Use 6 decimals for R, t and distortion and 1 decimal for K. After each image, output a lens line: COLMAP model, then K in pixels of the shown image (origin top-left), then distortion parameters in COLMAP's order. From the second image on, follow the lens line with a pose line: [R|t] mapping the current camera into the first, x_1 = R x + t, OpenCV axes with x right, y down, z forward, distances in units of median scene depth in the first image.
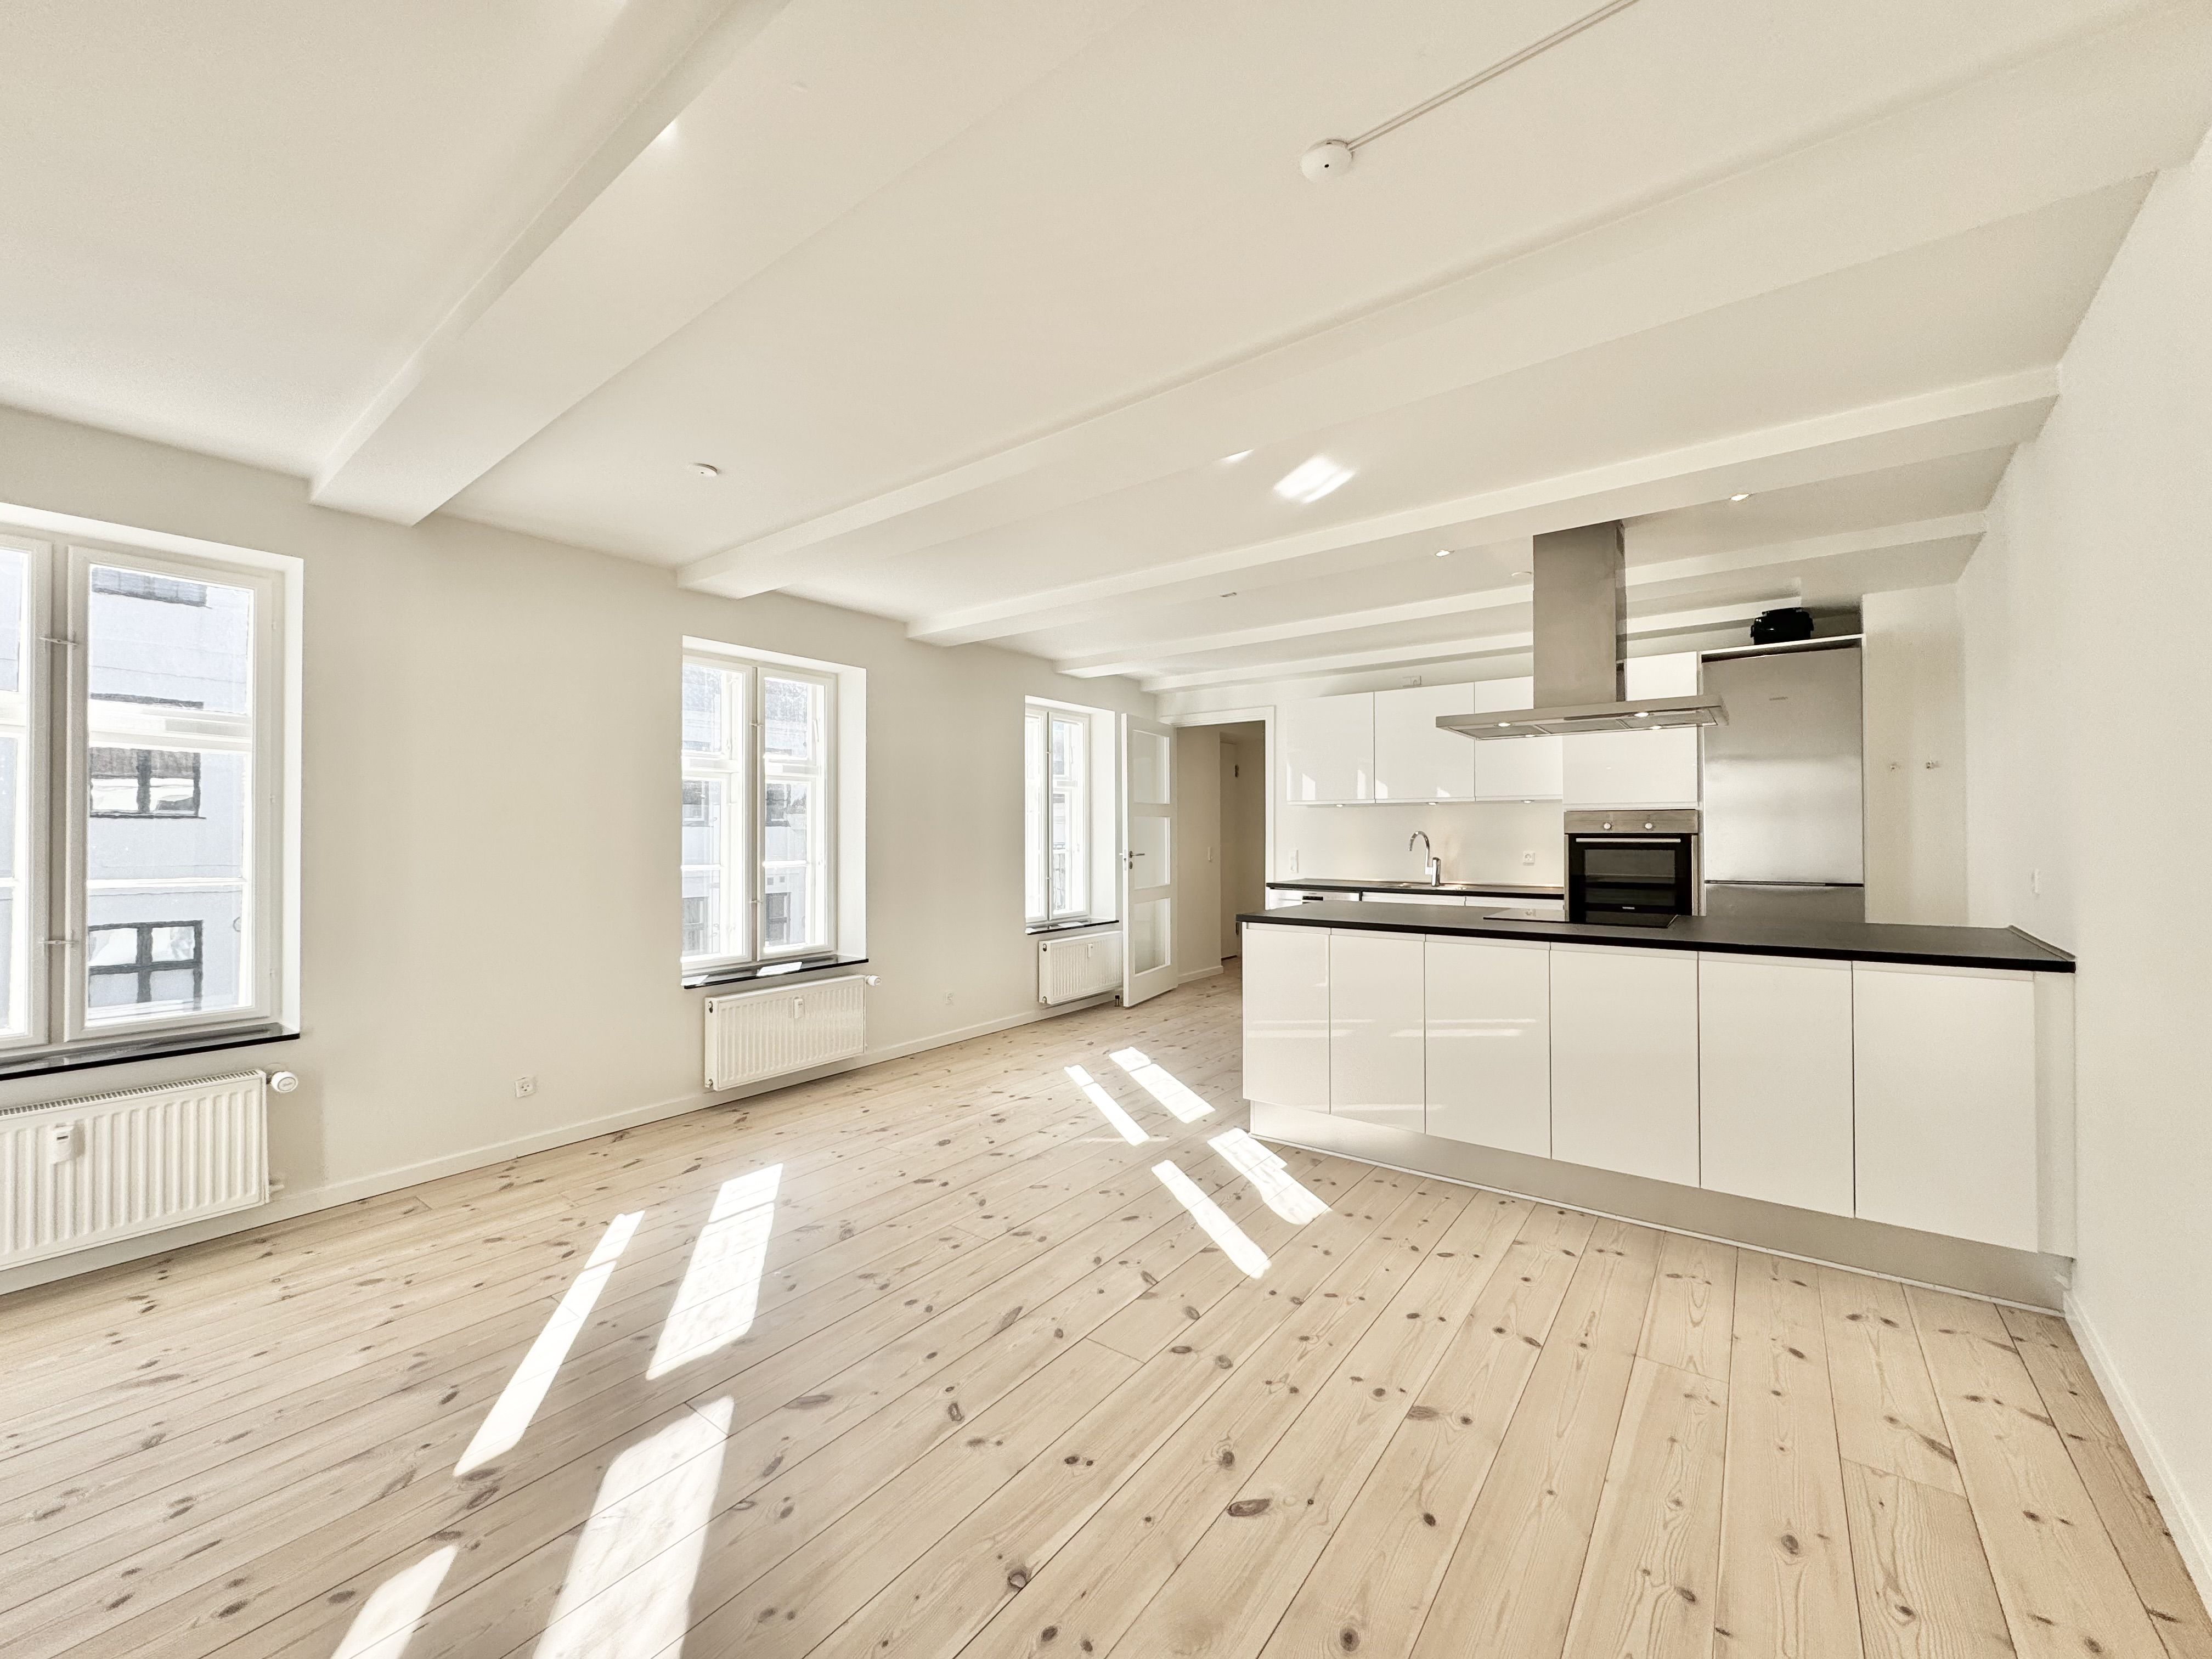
lens RADIAL K [[878.7, 0, 1105.1], [0, 878.7, 822.6], [0, 0, 1]] dist [-0.006218, 0.002049]
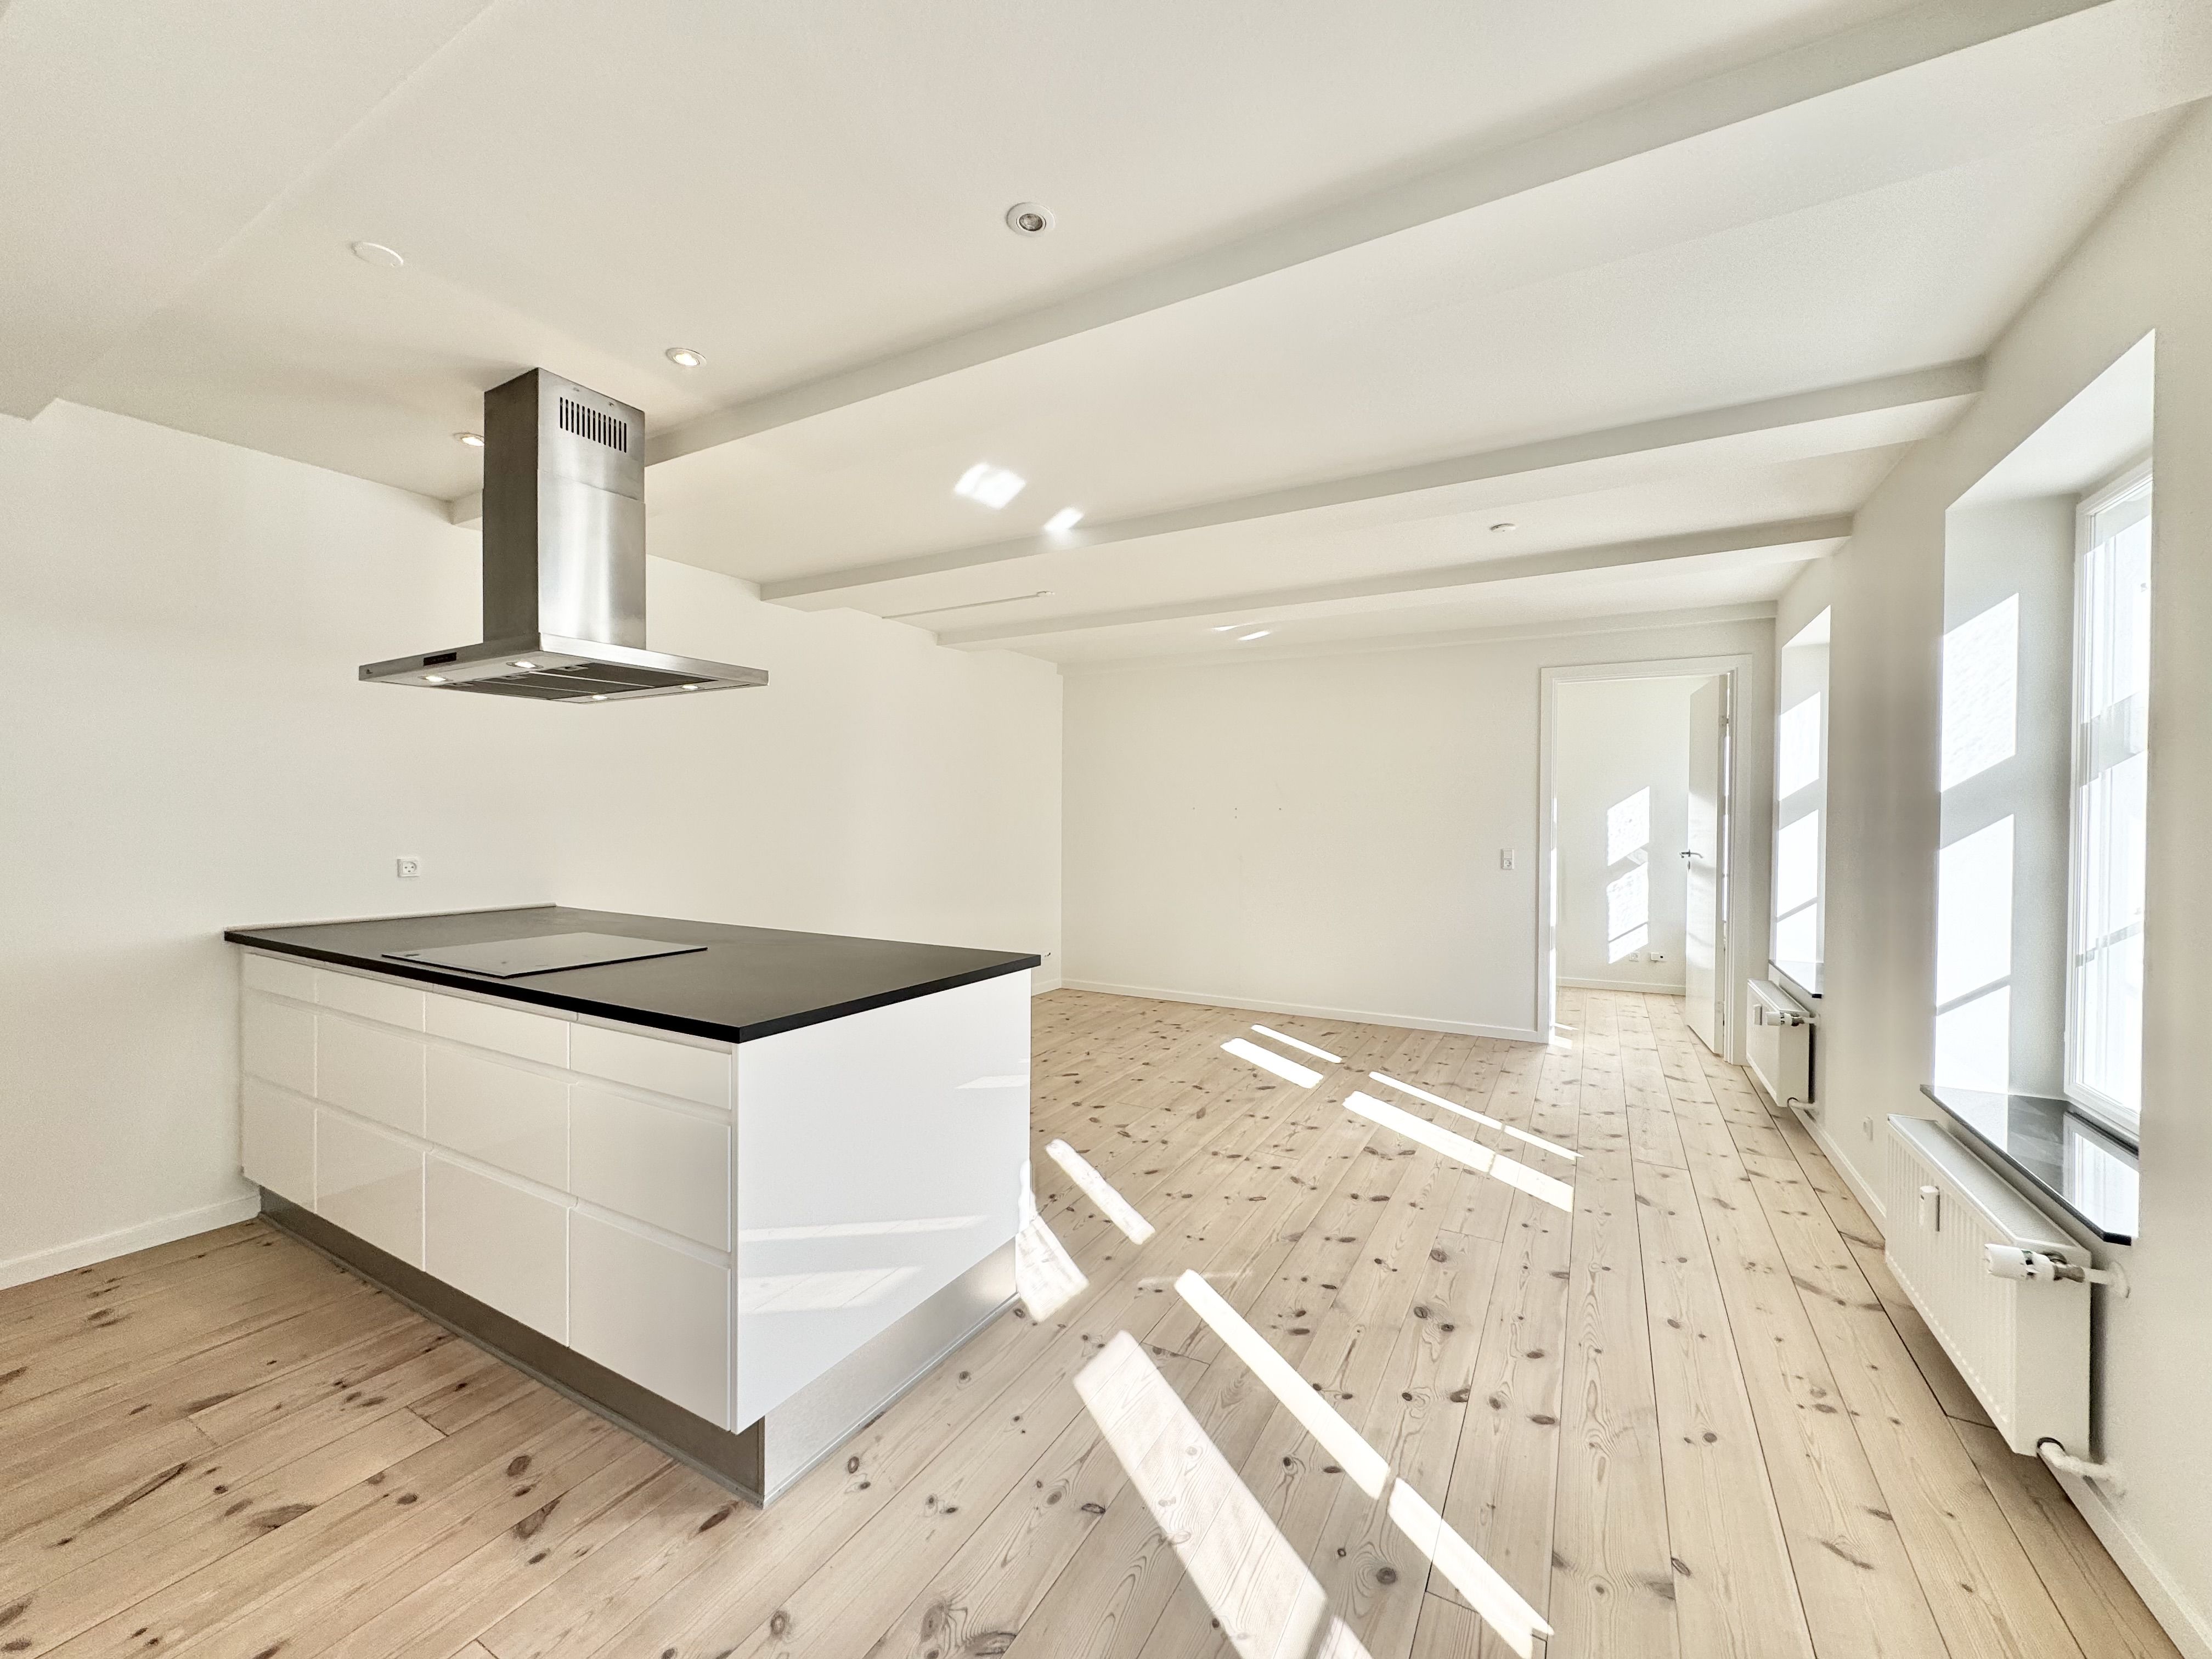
lens RADIAL K [[878.7, 0, 1108.4], [0, 878.7, 820.6], [0, 0, 1]] dist [-0.006218, 0.002049]
pose [[-0.990967, -0.002920, -0.134073, 0.186918], [-0.001856, 0.999966, -0.008061, 0.006897], [0.134092, -0.007739, -0.990939, 1.670405]]
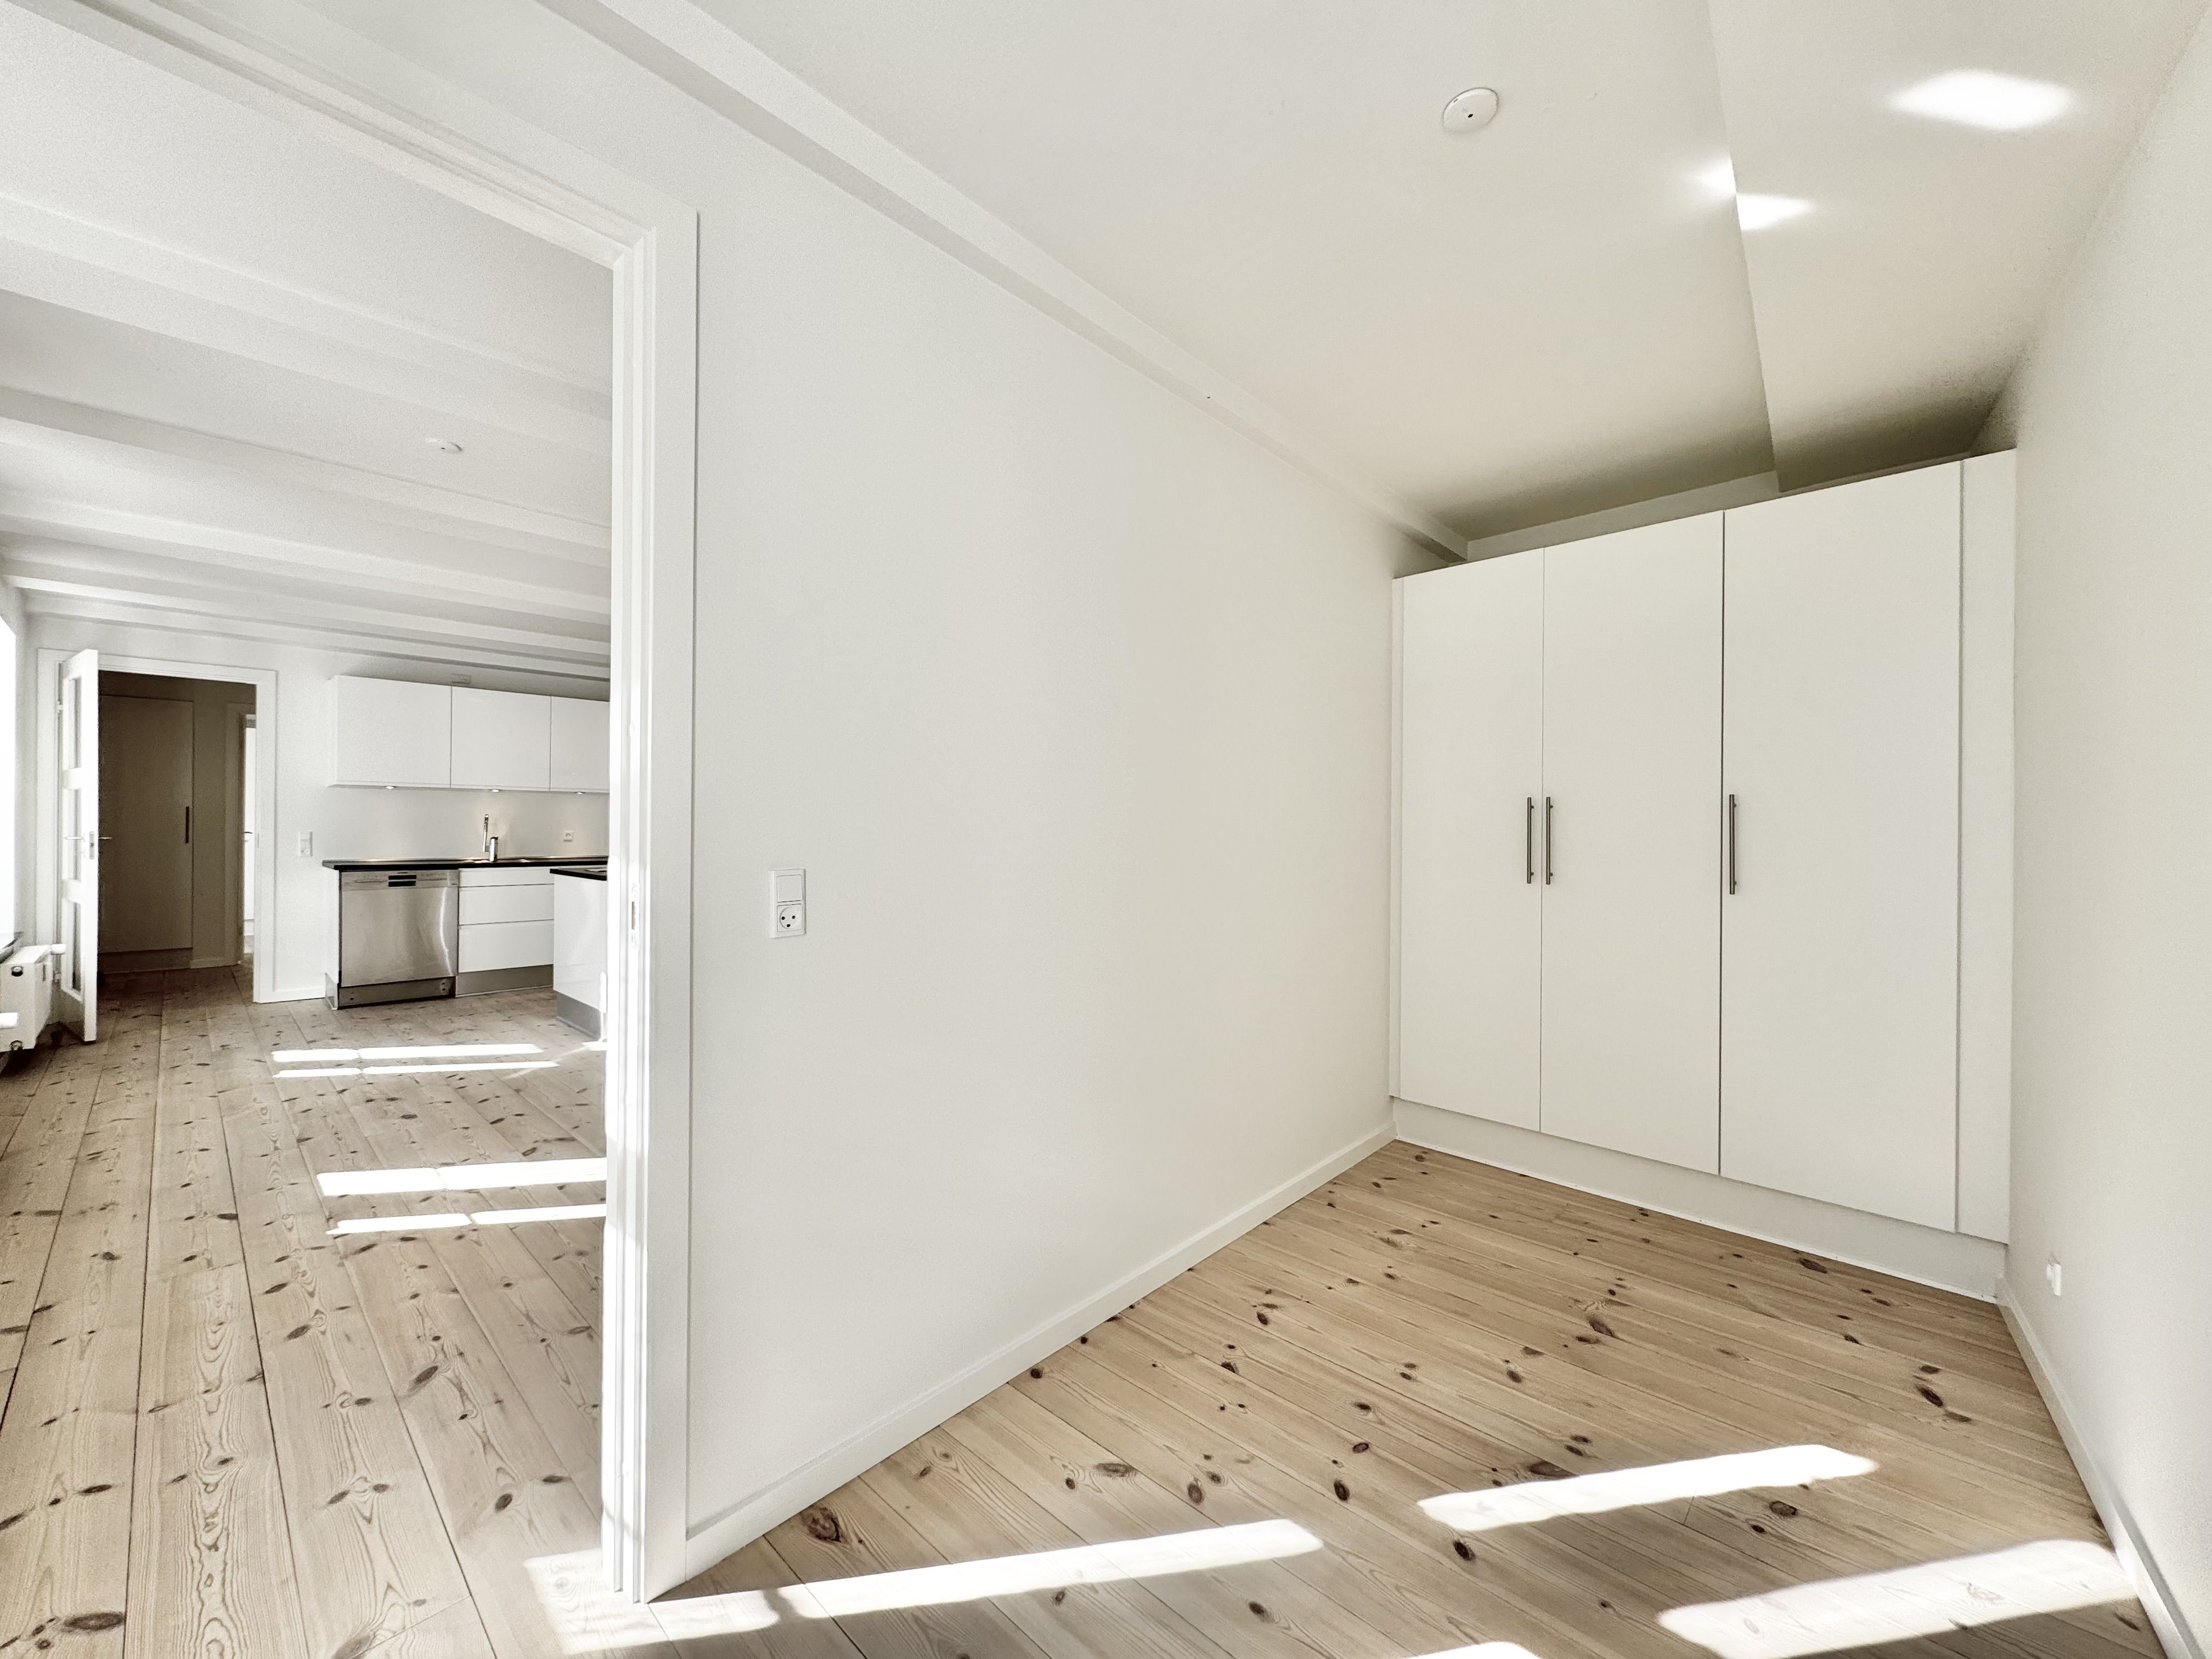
lens RADIAL K [[878.7, 0, 1109.5], [0, 878.7, 821.5], [0, 0, 1]] dist [-0.006218, 0.002049]
pose [[0.106782, 0.009302, 0.994239, -1.088213], [-0.021234, 0.999750, -0.007073, 0.014994], [-0.994056, -0.020356, 0.106952, 0.097138]]
